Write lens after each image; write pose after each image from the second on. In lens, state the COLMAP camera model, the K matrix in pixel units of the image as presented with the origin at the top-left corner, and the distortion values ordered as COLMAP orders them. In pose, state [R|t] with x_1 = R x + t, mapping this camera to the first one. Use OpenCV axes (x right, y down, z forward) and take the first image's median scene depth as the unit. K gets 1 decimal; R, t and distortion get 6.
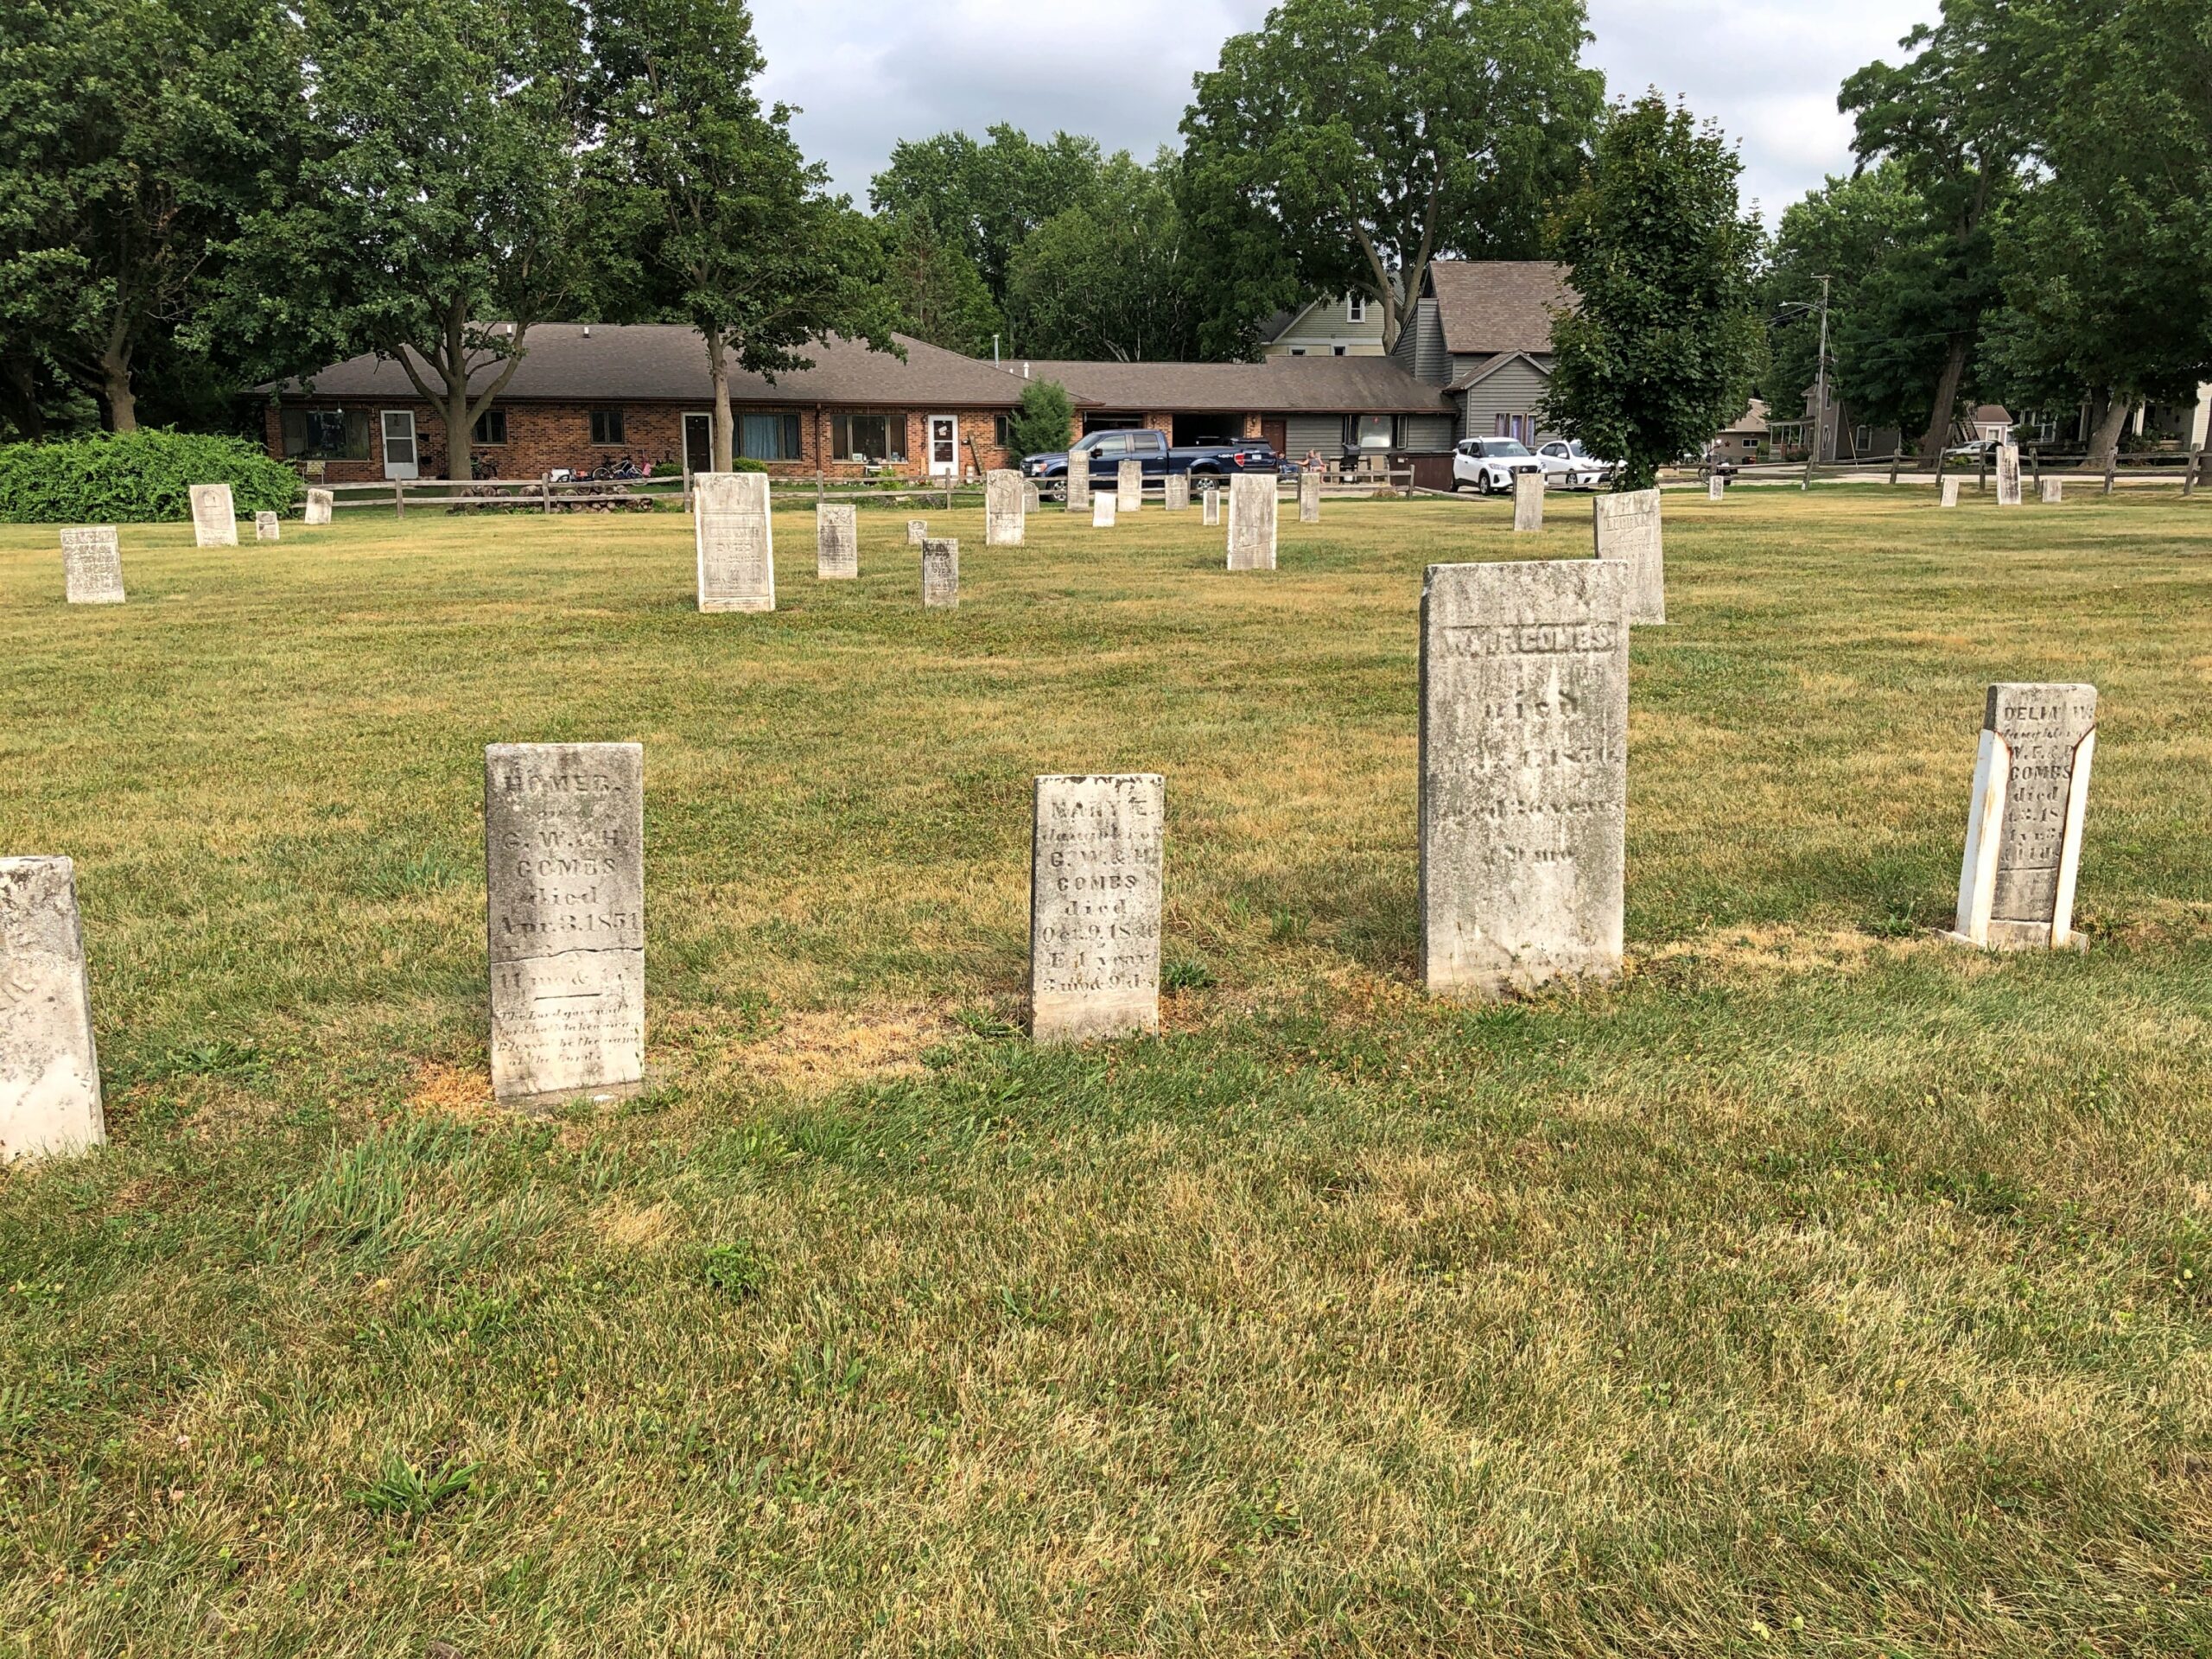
lens RADIAL K [[1818.6, 0, 1106.0], [0, 1818.6, 829.5], [0, 0, 1]] dist [0.062216, -0.114243]
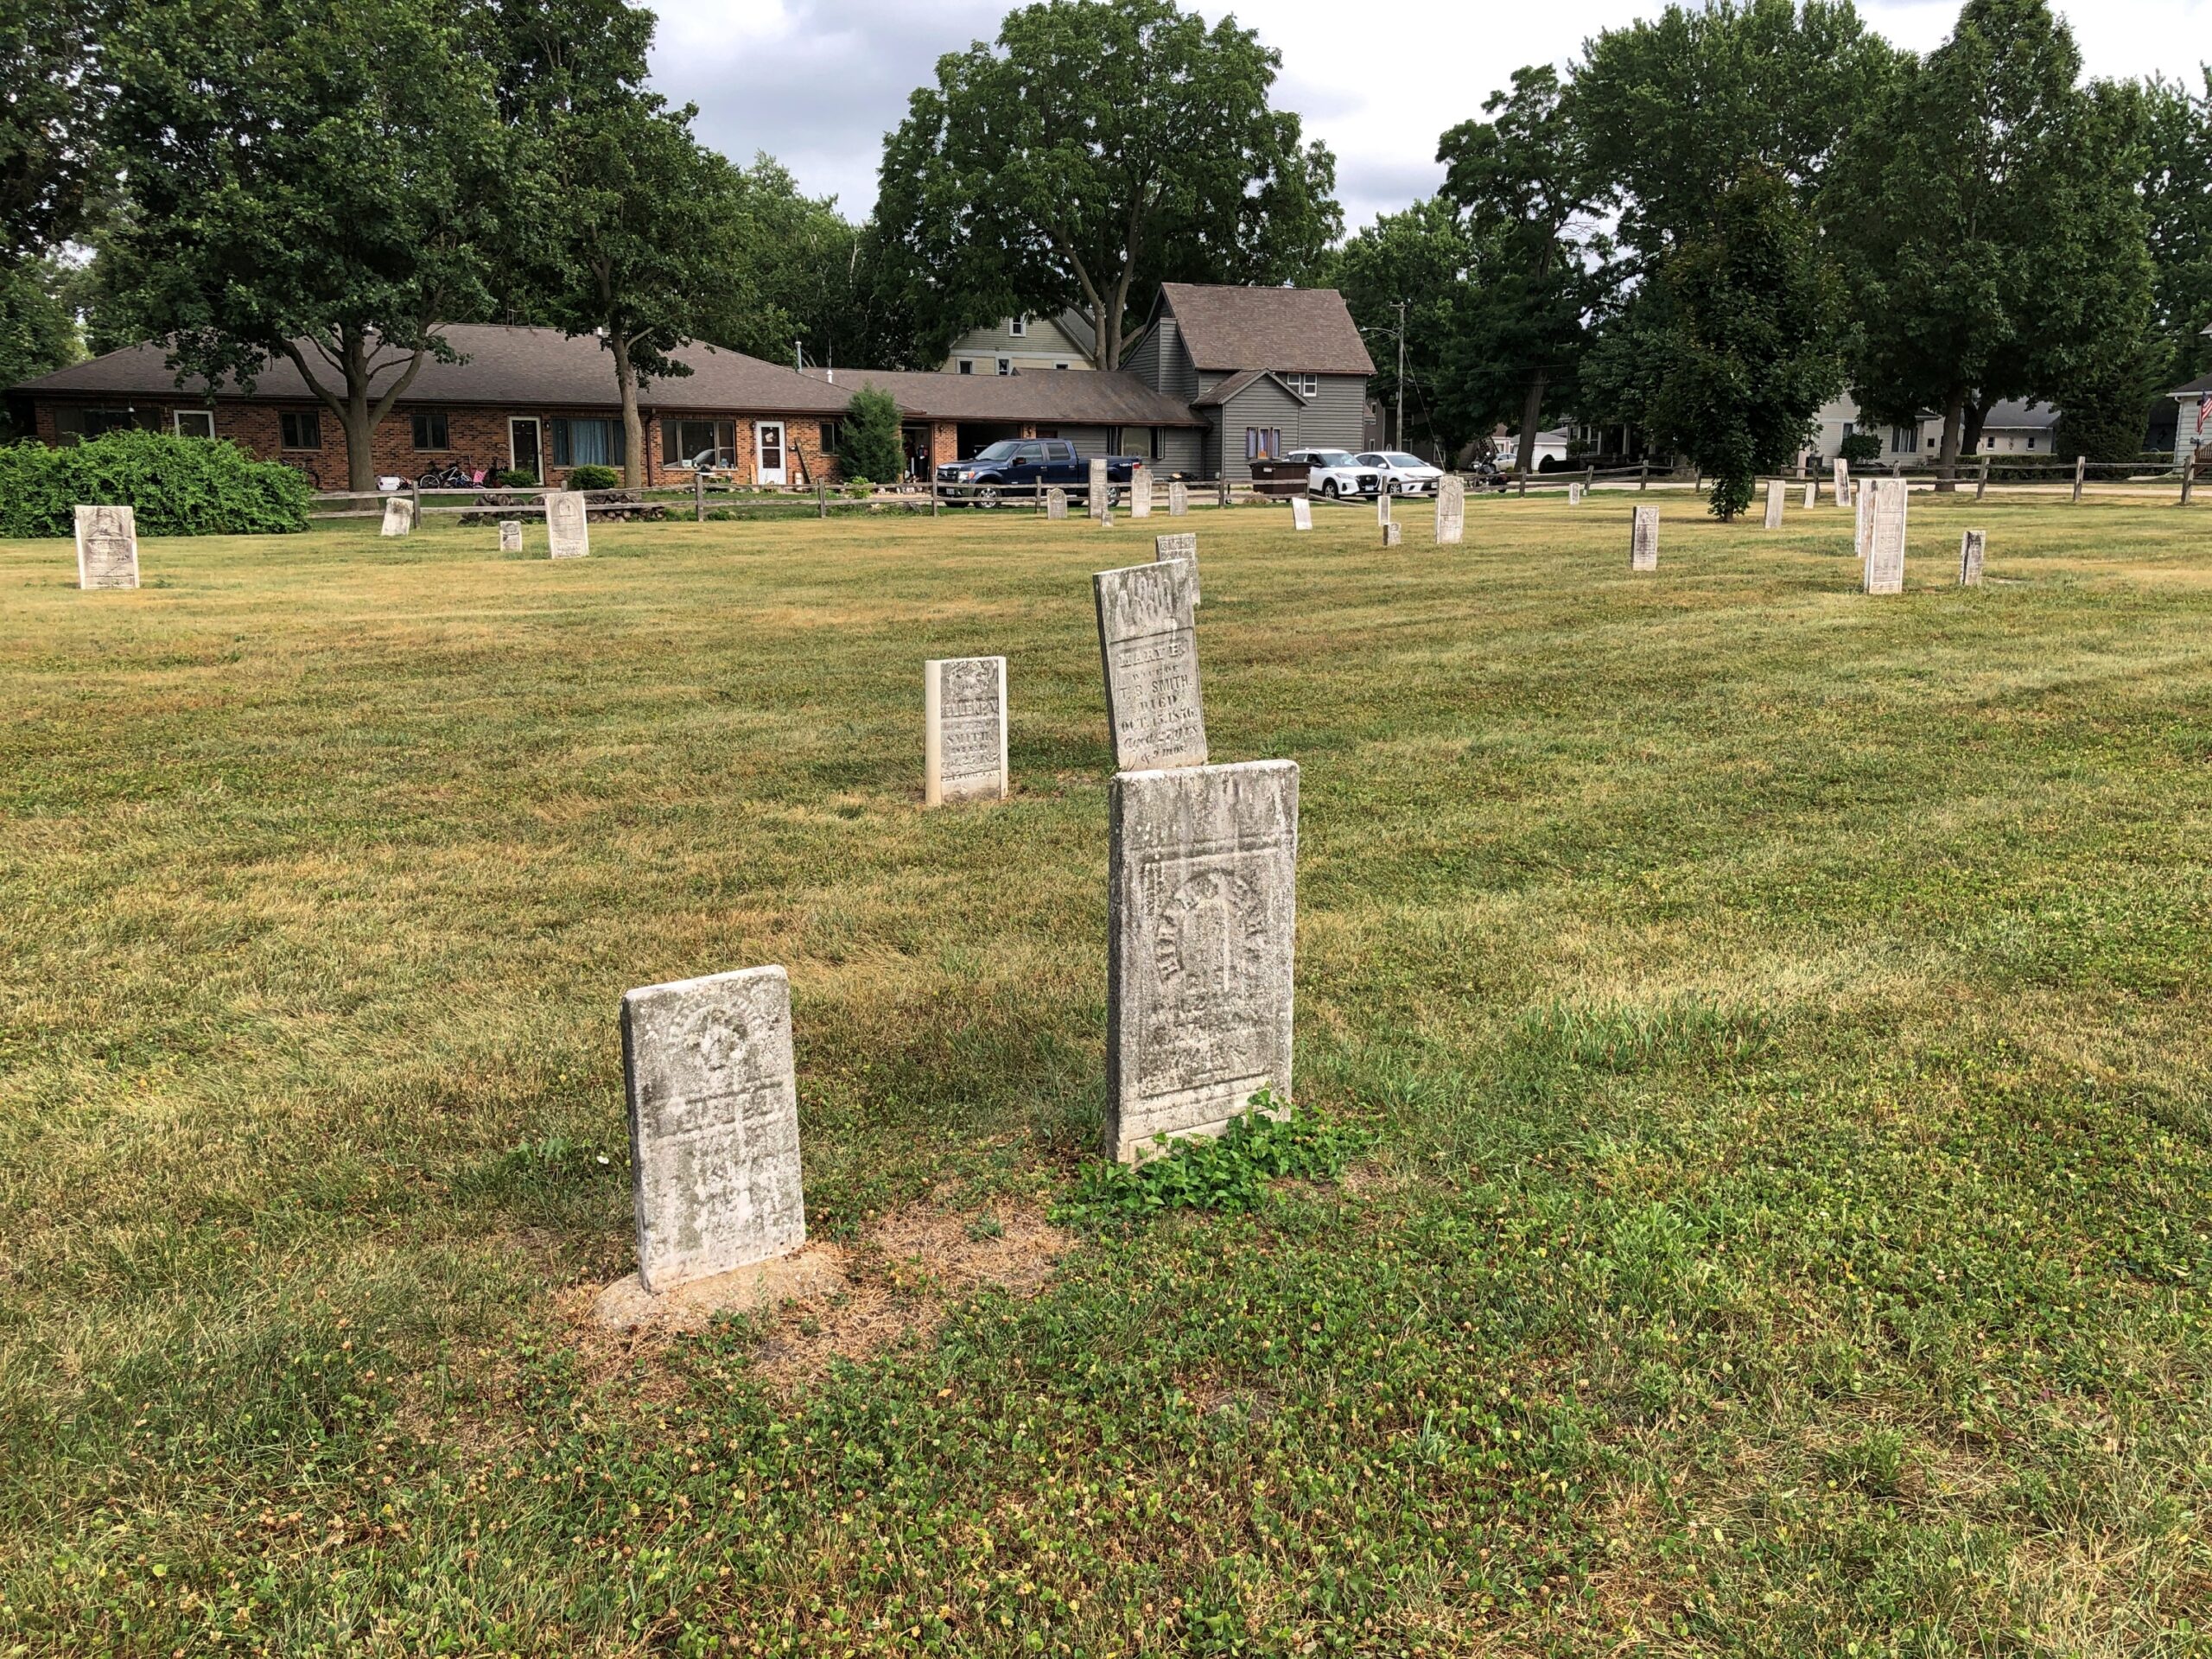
lens RADIAL K [[1818.6, 0, 1106.0], [0, 1818.6, 829.5], [0, 0, 1]] dist [0.062216, -0.114243]
pose [[0.936045, -0.065331, 0.345762, -0.274716], [0.066836, 0.997735, 0.007583, -0.002585], [-0.345474, 0.016012, 0.938292, 0.015253]]
